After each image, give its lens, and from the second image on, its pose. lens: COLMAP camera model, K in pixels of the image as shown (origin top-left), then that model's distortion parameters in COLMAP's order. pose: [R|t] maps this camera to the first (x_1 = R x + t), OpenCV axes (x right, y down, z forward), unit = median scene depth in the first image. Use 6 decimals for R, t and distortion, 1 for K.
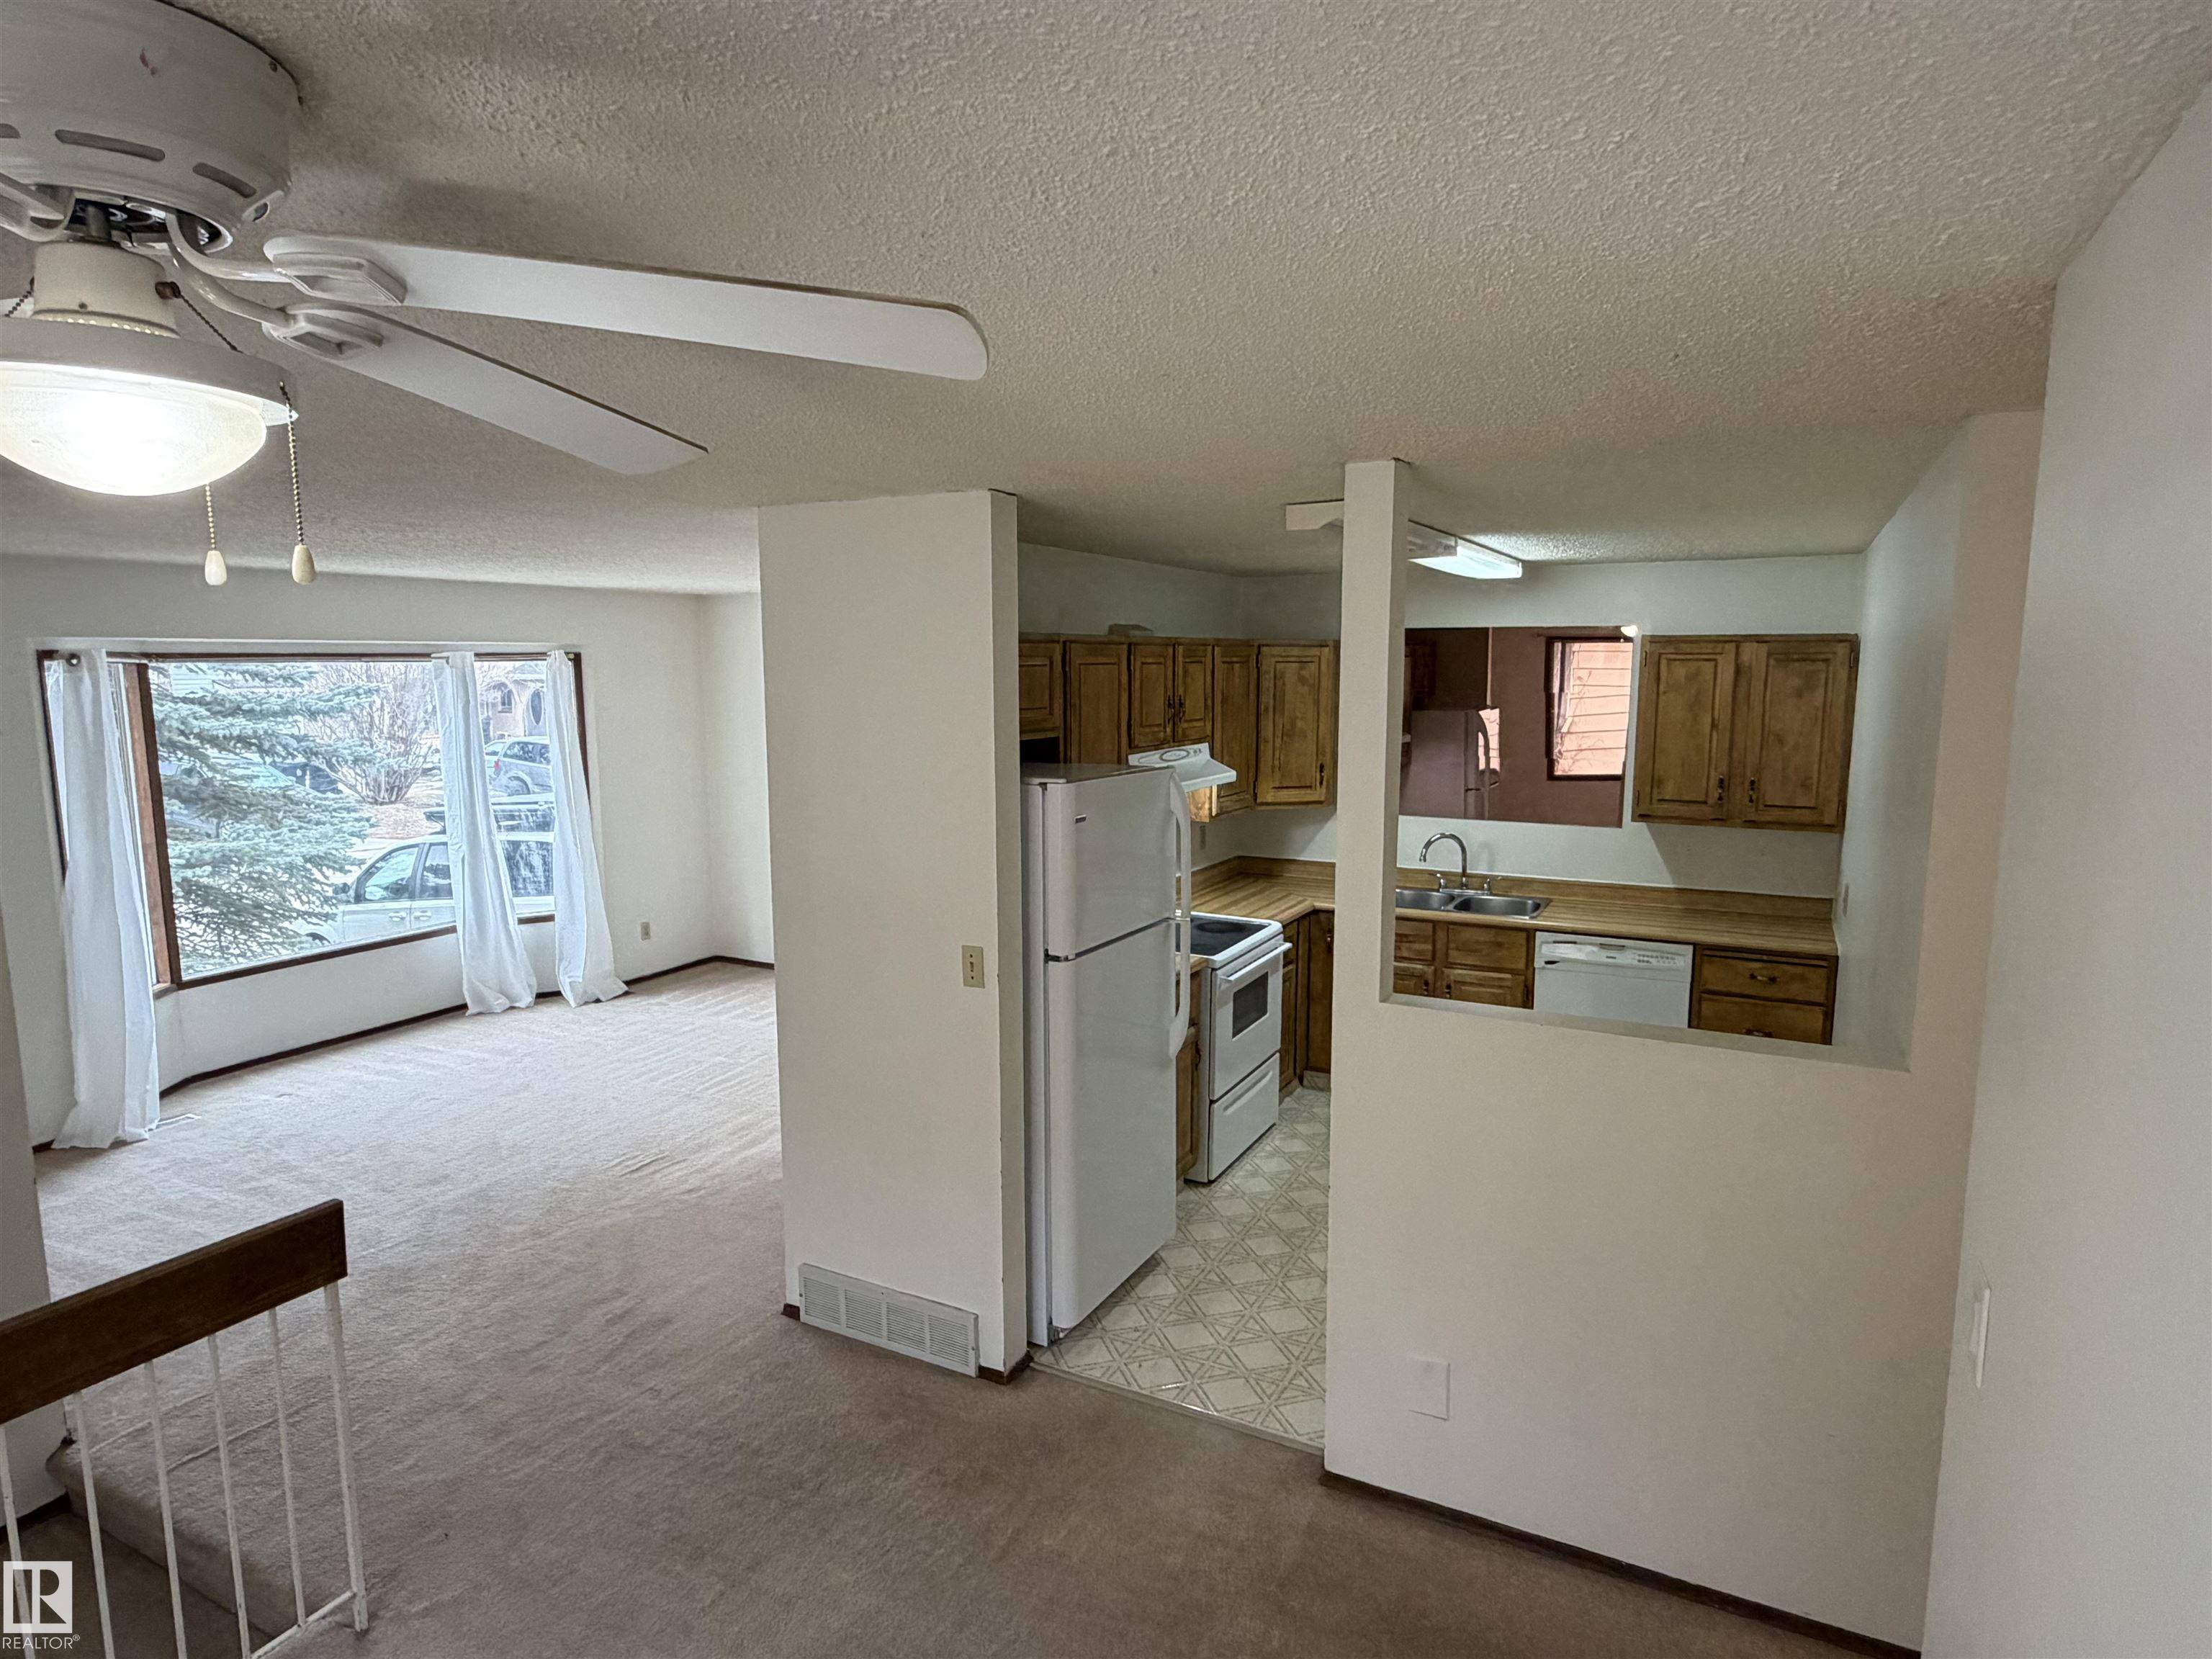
lens RADIAL K [[1255.3, 0, 1102.1], [0, 1255.3, 833.5], [0, 0, 1]] dist [0.000638, -0.001250]
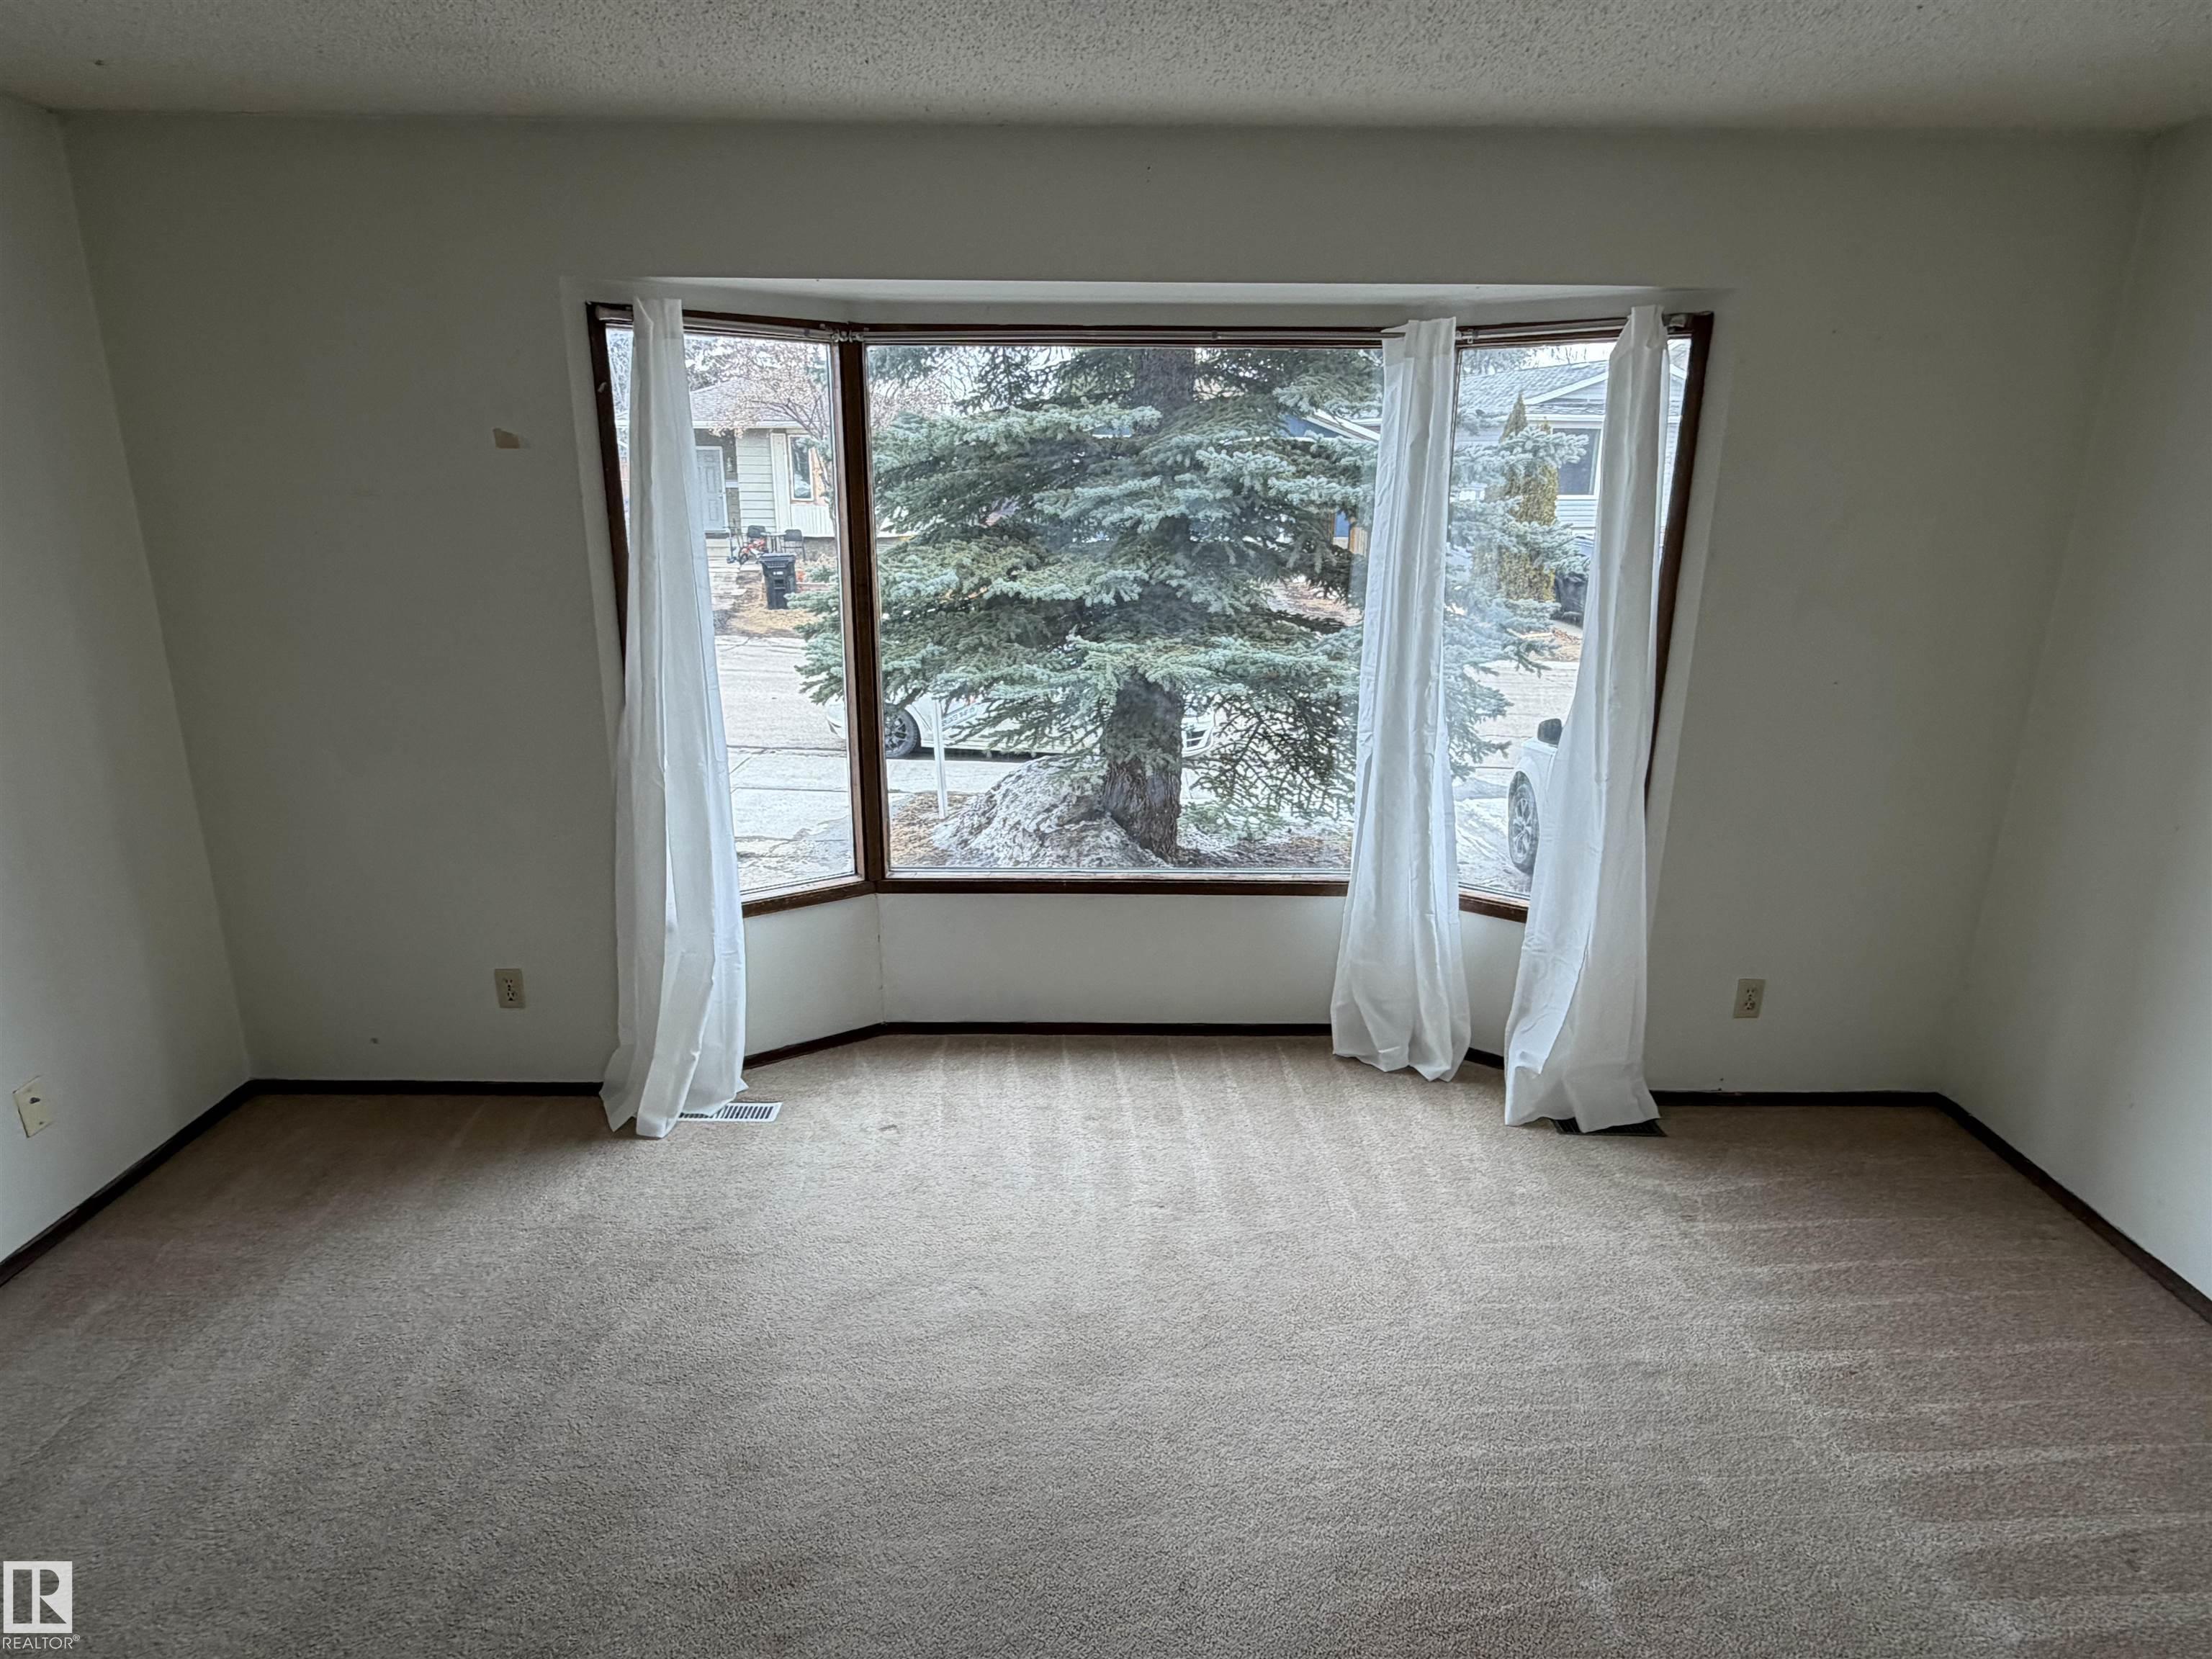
lens RADIAL K [[1255.3, 0, 1103.9], [0, 1255.3, 833.5], [0, 0, 1]] dist [0.000638, -0.001250]
pose [[0.471017, 0.263513, -0.841846, -0.170910], [-0.130878, 0.964653, 0.228727, -0.067792], [0.872361, 0.002445, 0.488856, 0.851621]]
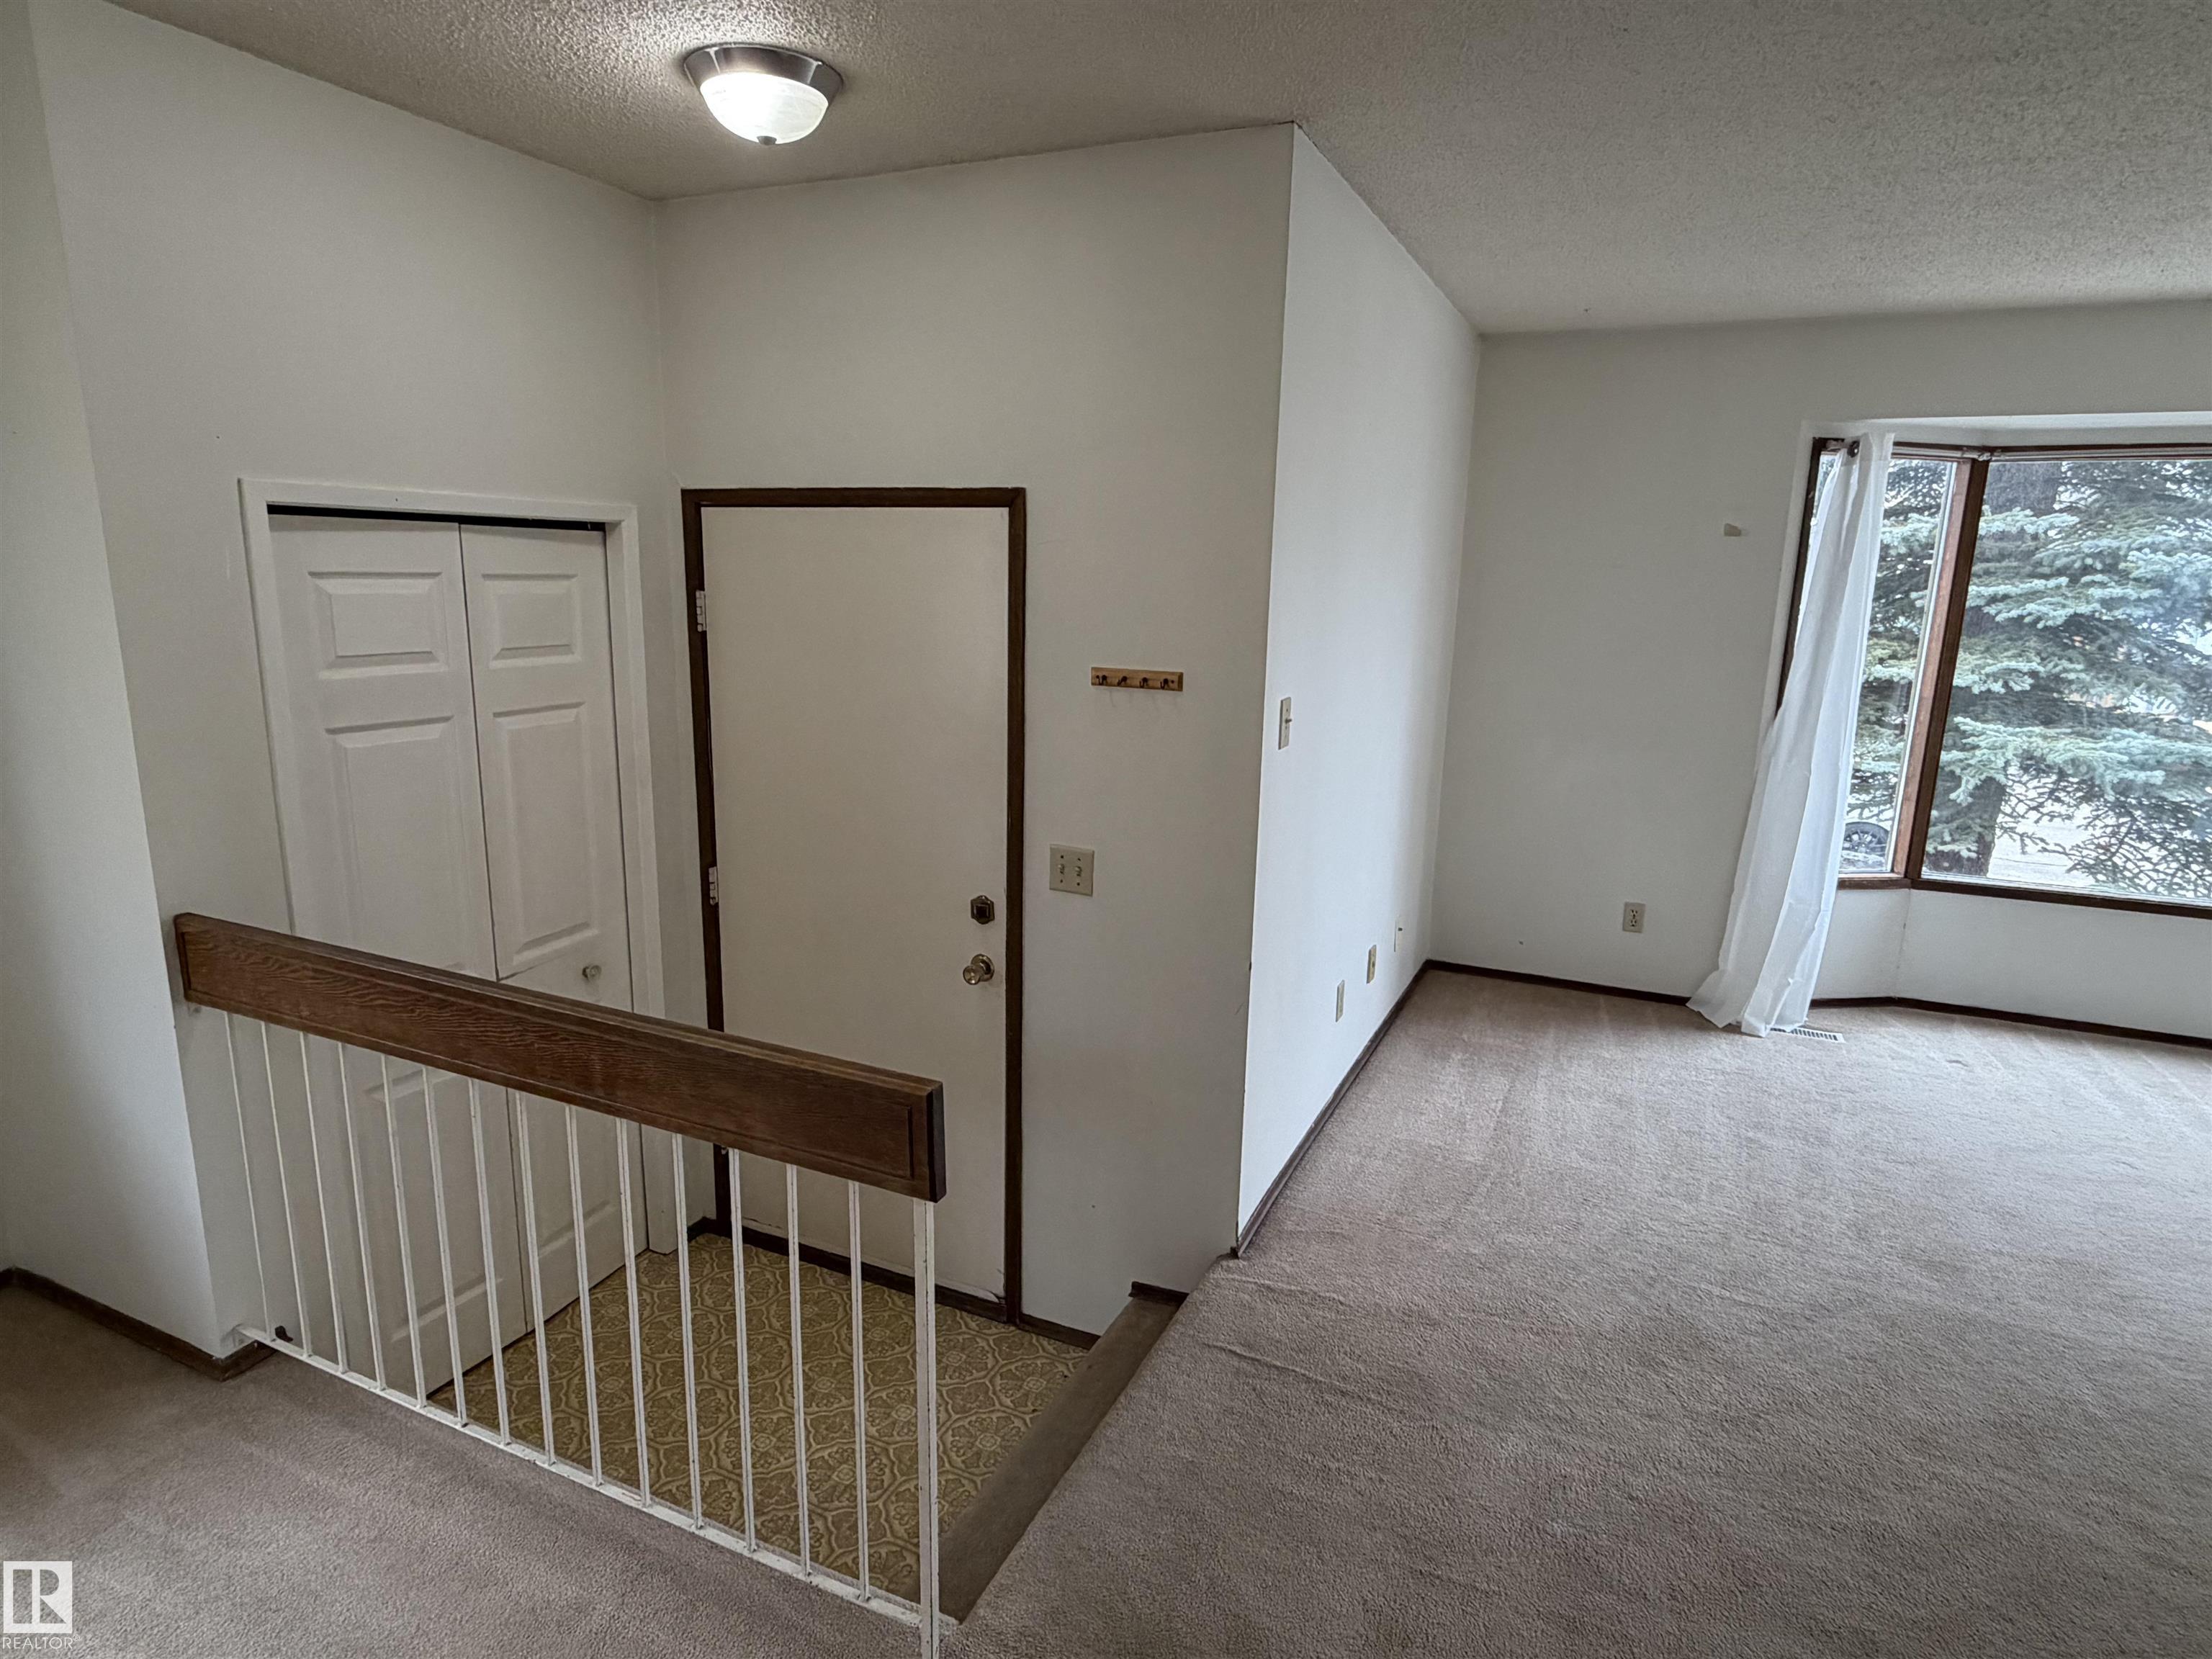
lens RADIAL K [[1255.3, 0, 1098.9], [0, 1255.3, 836.4], [0, 0, 1]] dist [0.000638, -0.001250]
pose [[0.056422, 0.218408, -0.974225, -0.003662], [-0.156329, 0.965676, 0.207438, 0.010362], [0.986092, 0.140595, 0.088629, 0.454405]]
